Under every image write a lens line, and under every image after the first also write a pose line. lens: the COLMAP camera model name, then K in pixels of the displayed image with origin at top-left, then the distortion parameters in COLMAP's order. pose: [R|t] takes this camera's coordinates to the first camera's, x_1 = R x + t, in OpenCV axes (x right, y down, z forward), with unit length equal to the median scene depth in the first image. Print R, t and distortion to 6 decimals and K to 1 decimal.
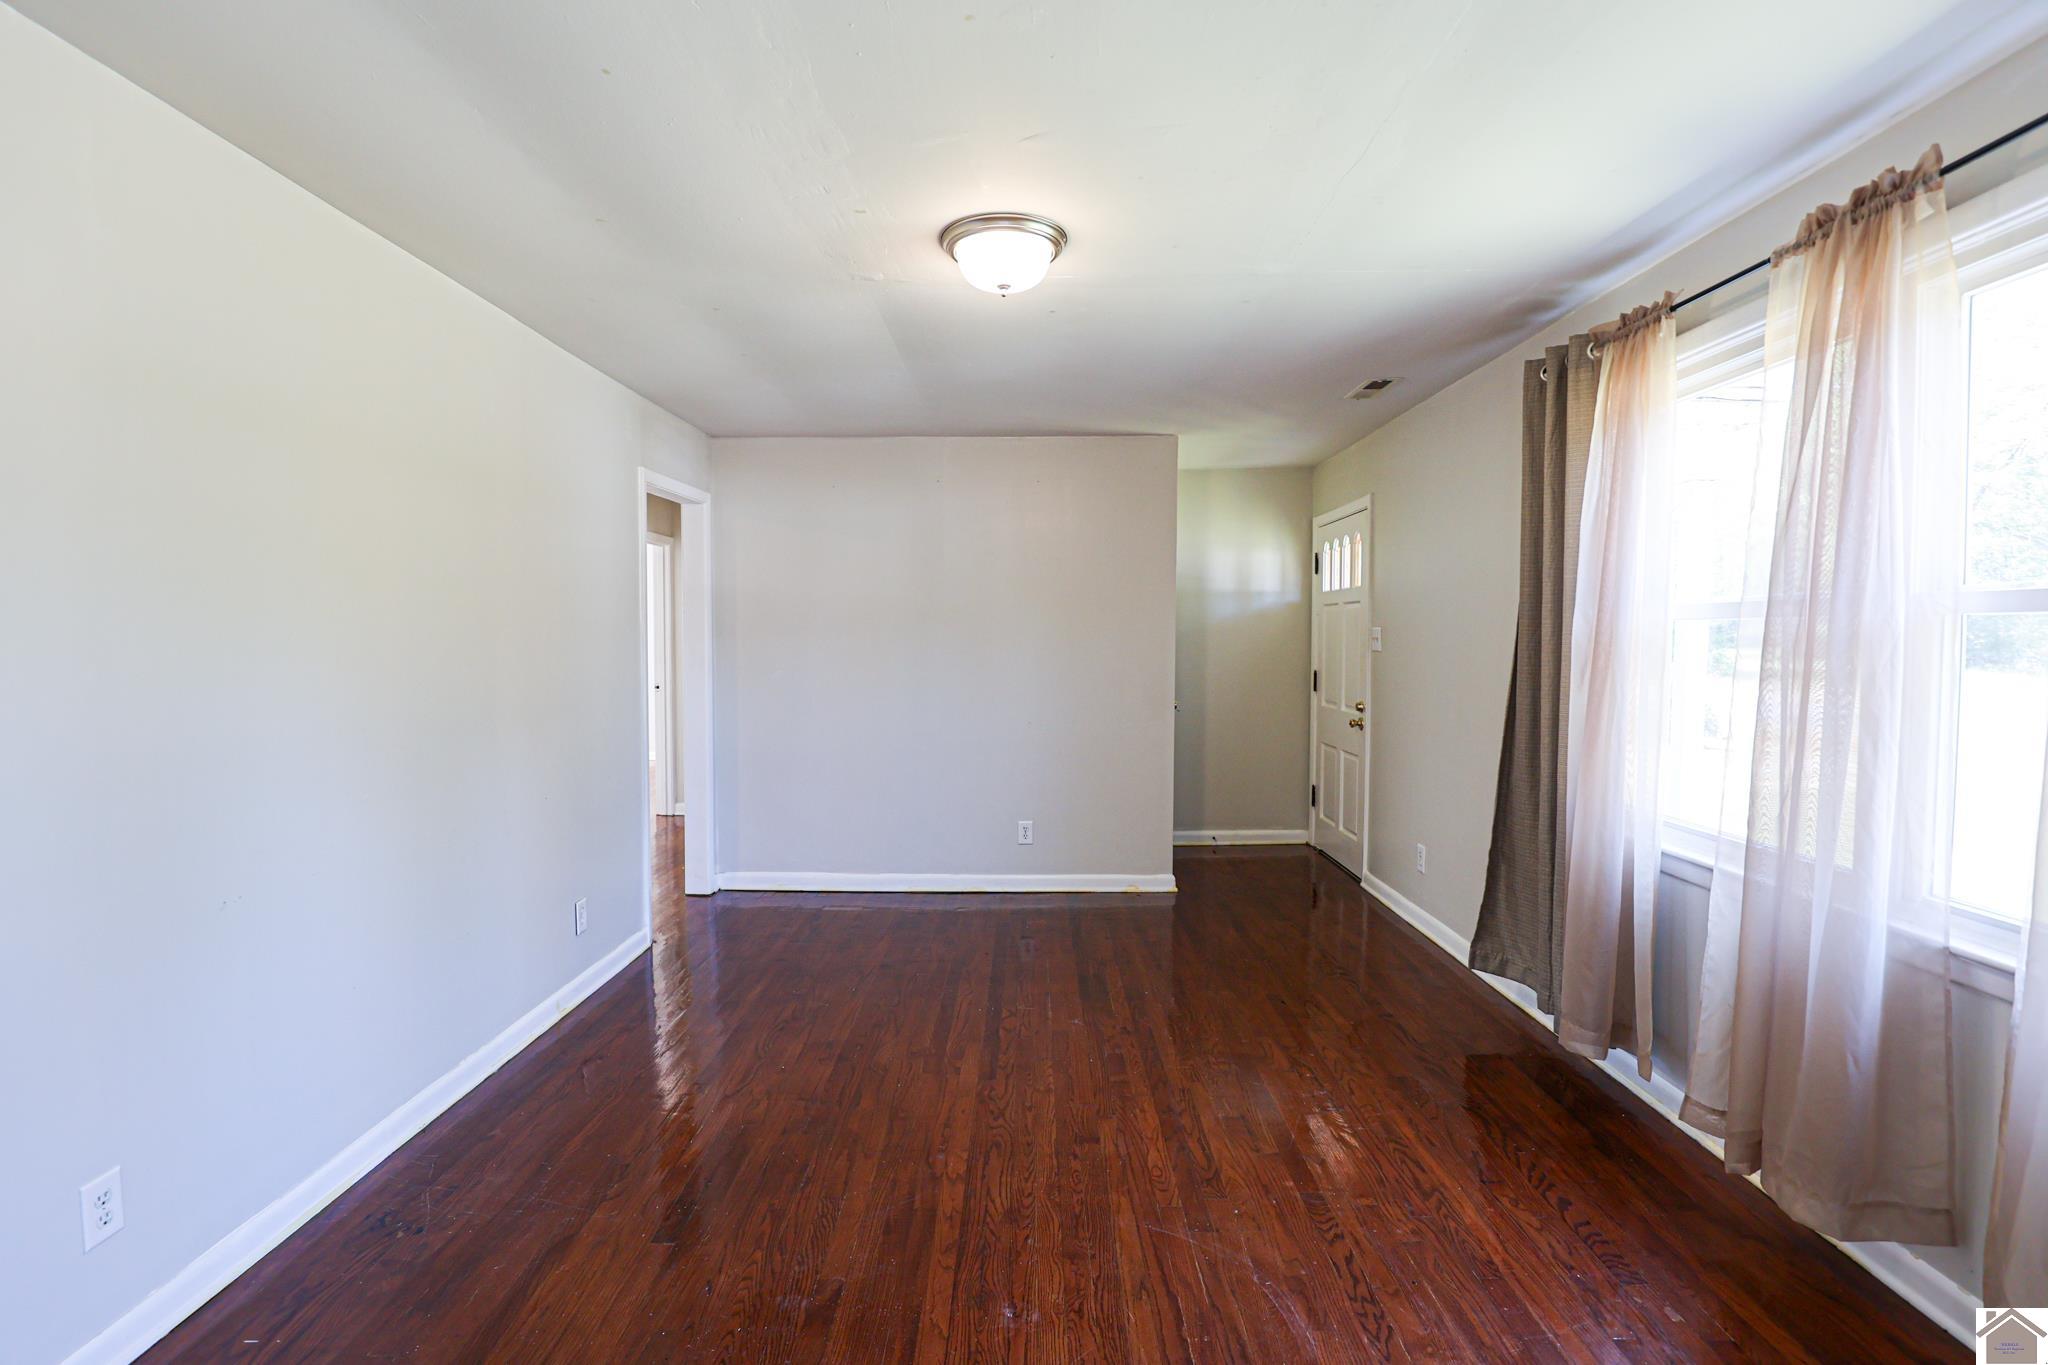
lens RADIAL K [[957.4, 0, 1030.5], [0, 957.4, 672.1], [0, 0, 1]] dist [-0.000188, -0.000686]
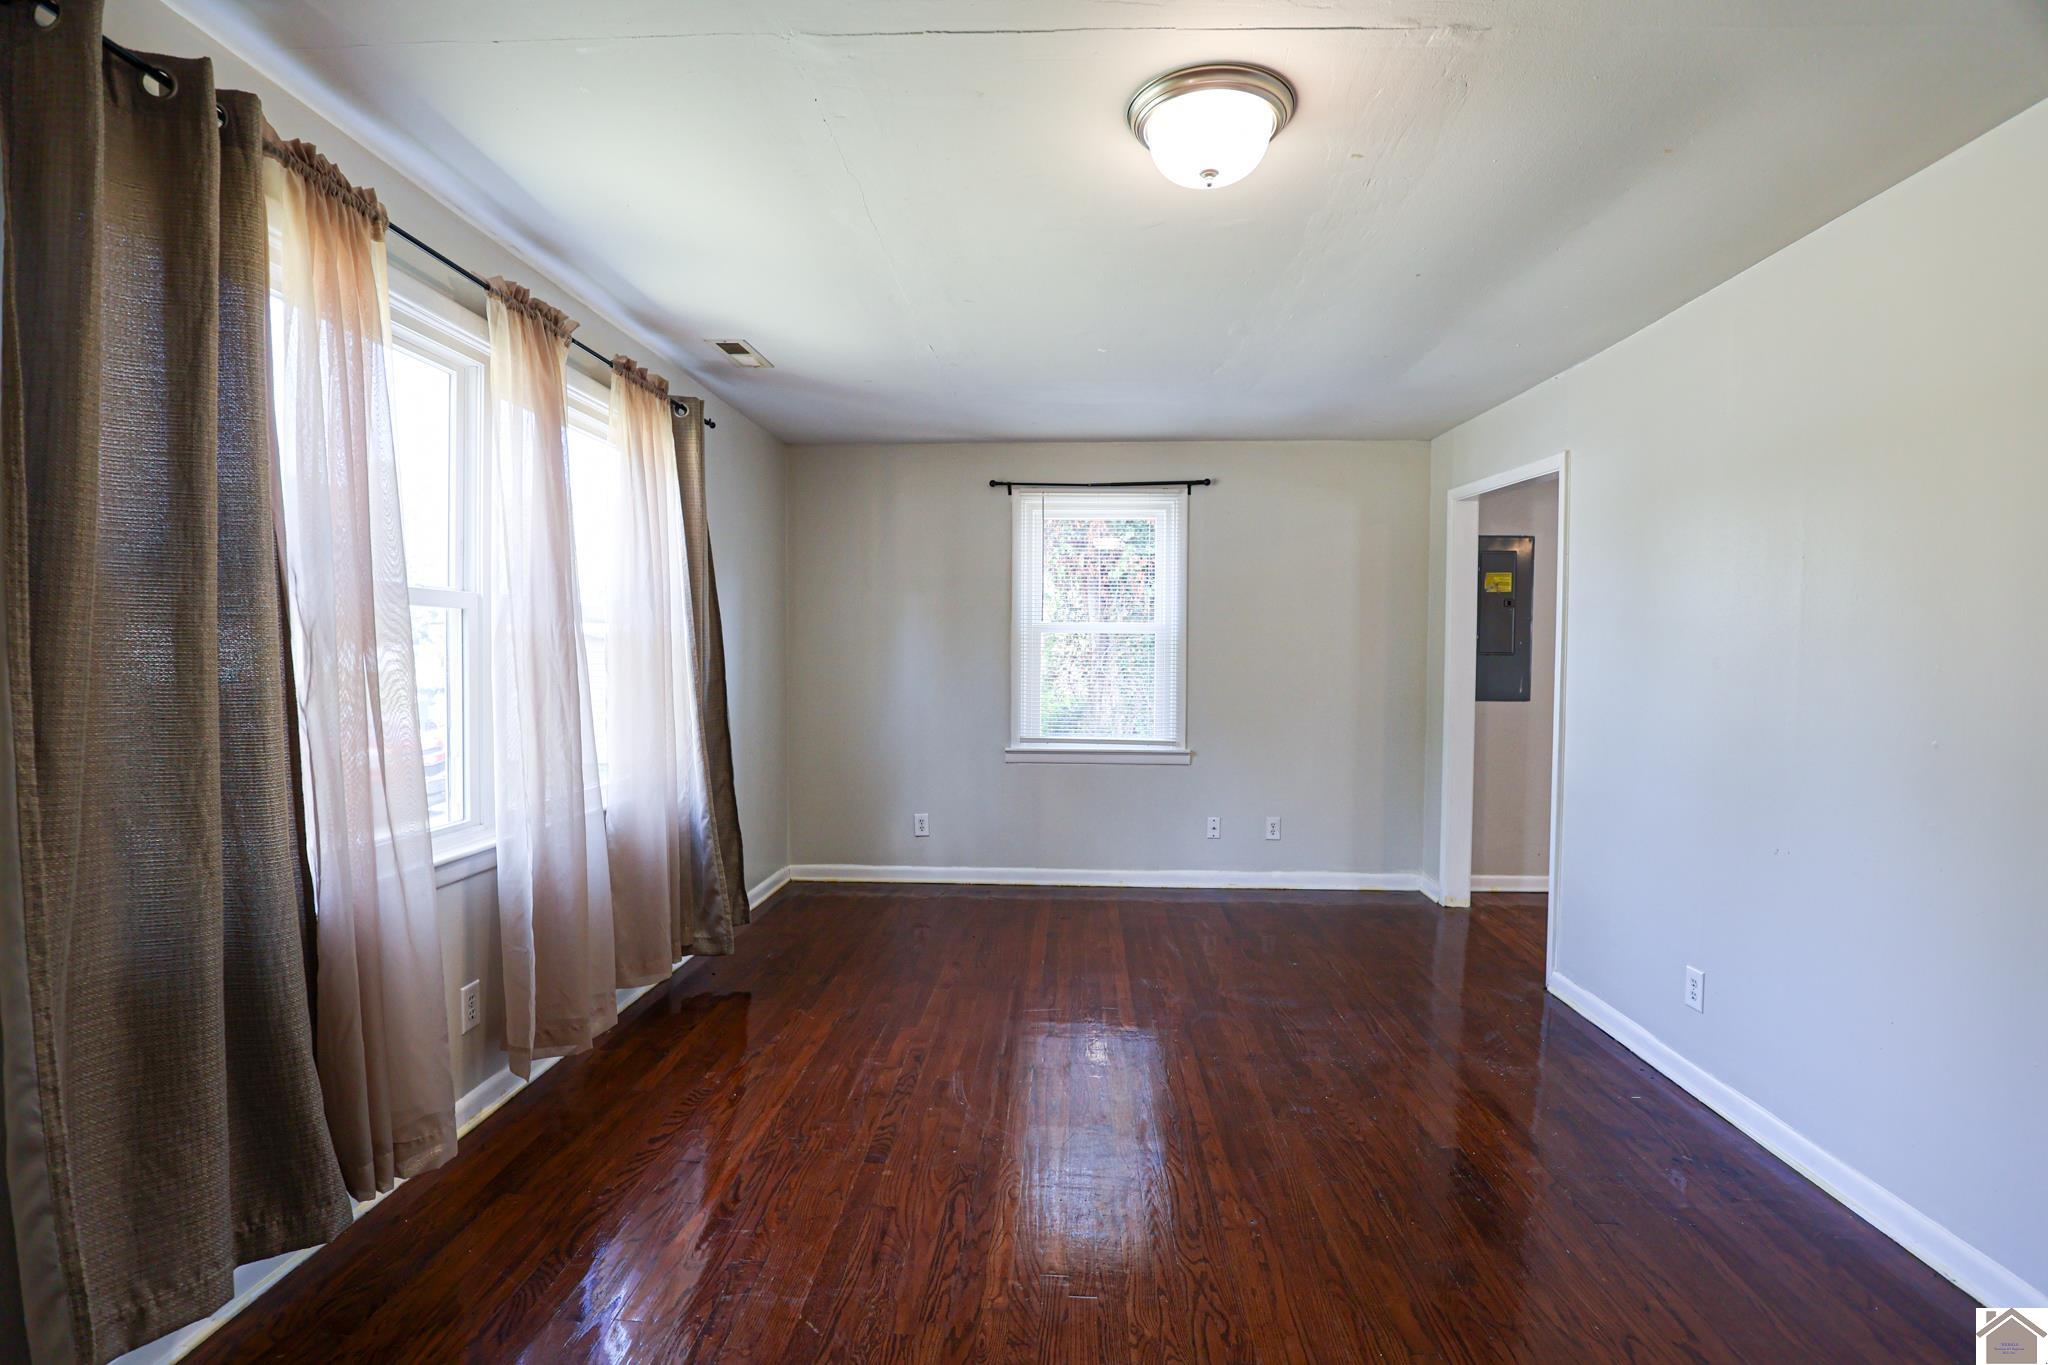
lens RADIAL K [[957.4, 0, 1030.5], [0, 957.4, 672.1], [0, 0, 1]] dist [-0.000188, -0.000686]
pose [[-0.999056, -0.012246, 0.041678, 0.083644], [-0.009706, 0.998114, 0.060617, -0.055102], [-0.042342, 0.060155, -0.997291, 1.942715]]
